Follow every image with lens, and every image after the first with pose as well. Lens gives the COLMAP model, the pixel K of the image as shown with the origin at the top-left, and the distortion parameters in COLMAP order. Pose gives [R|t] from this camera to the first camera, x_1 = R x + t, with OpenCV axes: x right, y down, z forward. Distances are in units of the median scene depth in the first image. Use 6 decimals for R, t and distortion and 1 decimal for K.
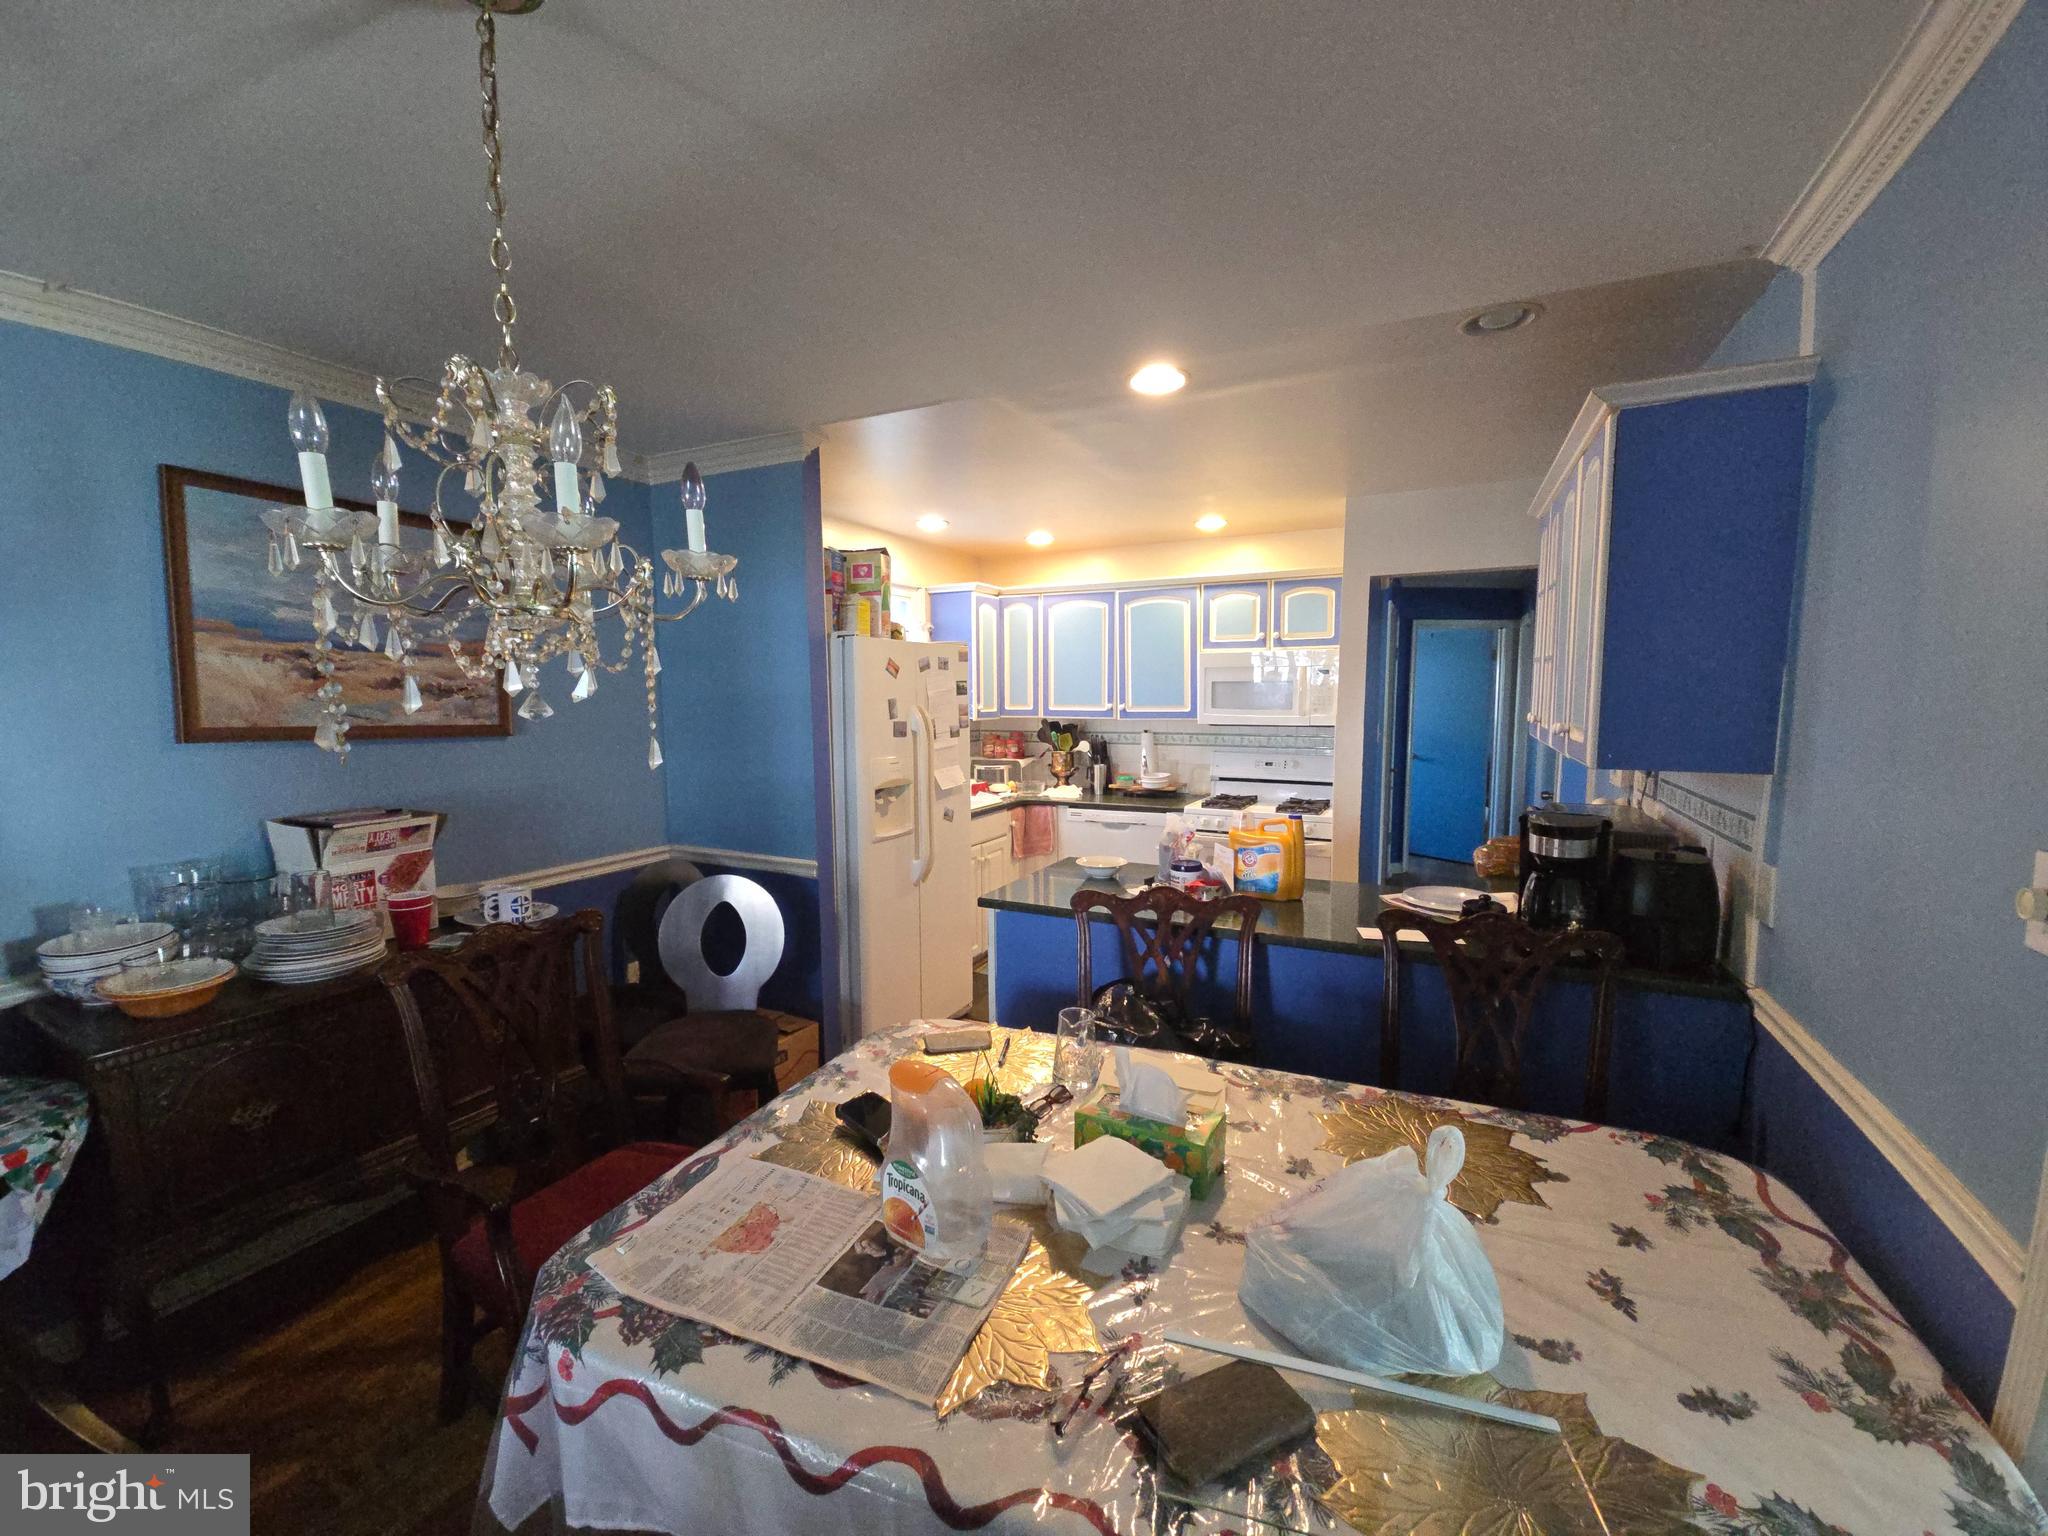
lens RADIAL K [[833.5, 0, 1024.0], [0, 833.5, 768.0], [0, 0, 1]] dist [0.008020, -0.008165]
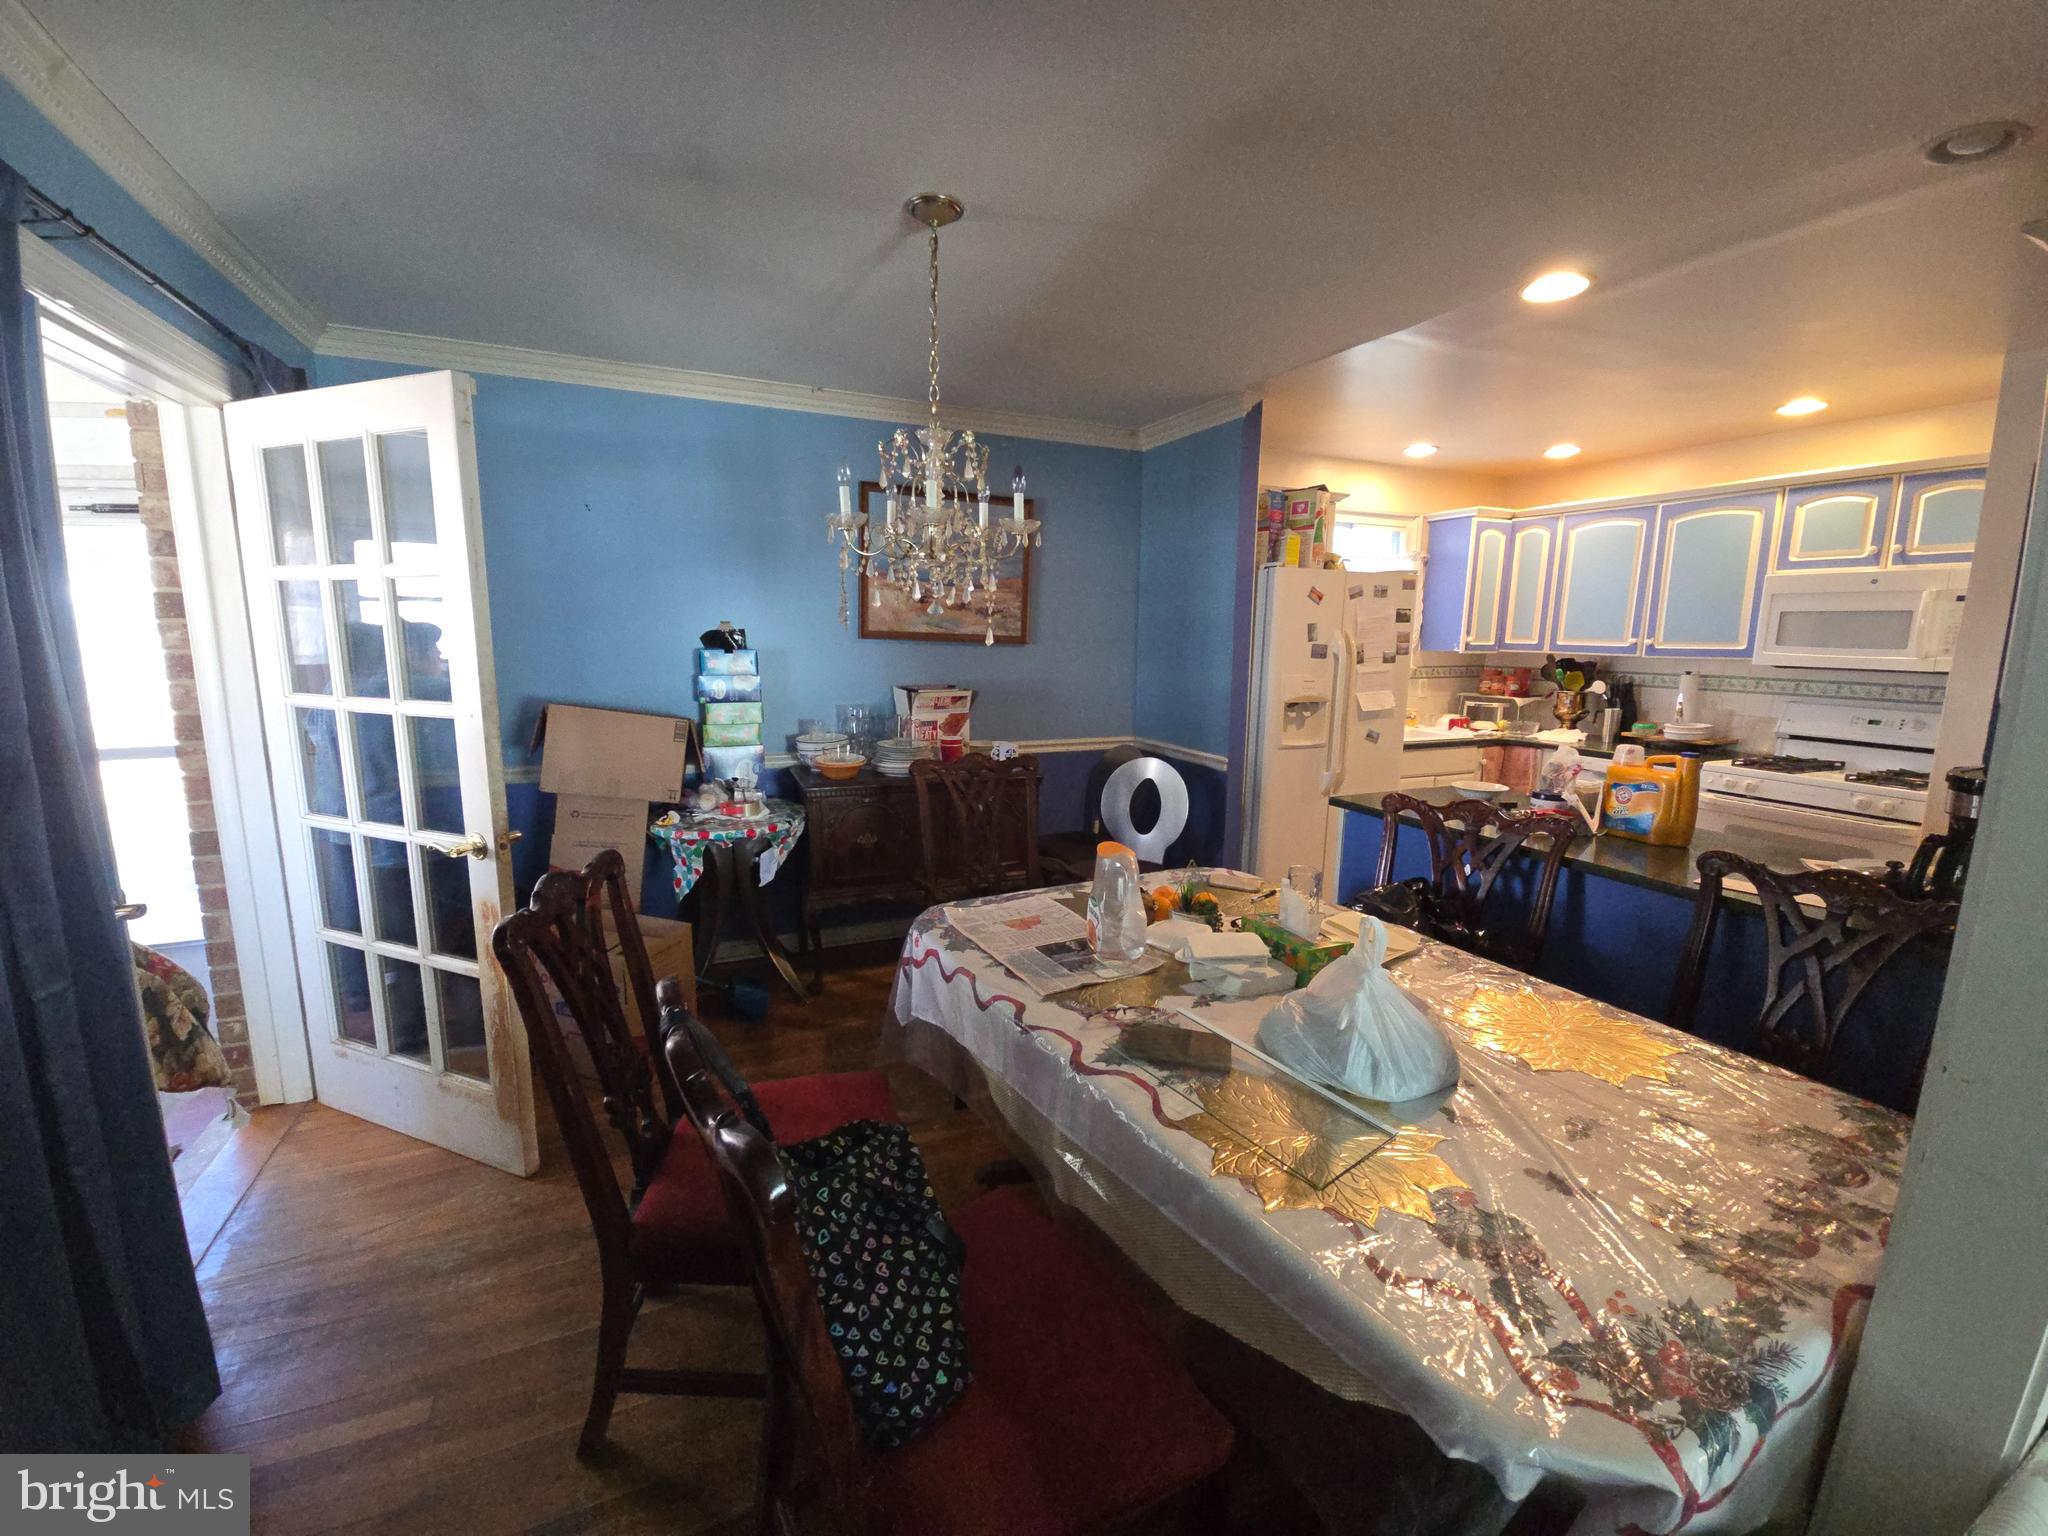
lens RADIAL K [[833.1, 0, 1015.3], [0, 833.1, 765.0], [0, 0, 1]] dist [0.000308, -0.000032]
pose [[0.770616, 0.116720, -0.626520, 0.252879], [-0.073817, 0.992816, 0.094166, 0.029237], [0.633010, -0.026319, 0.773696, -0.115469]]
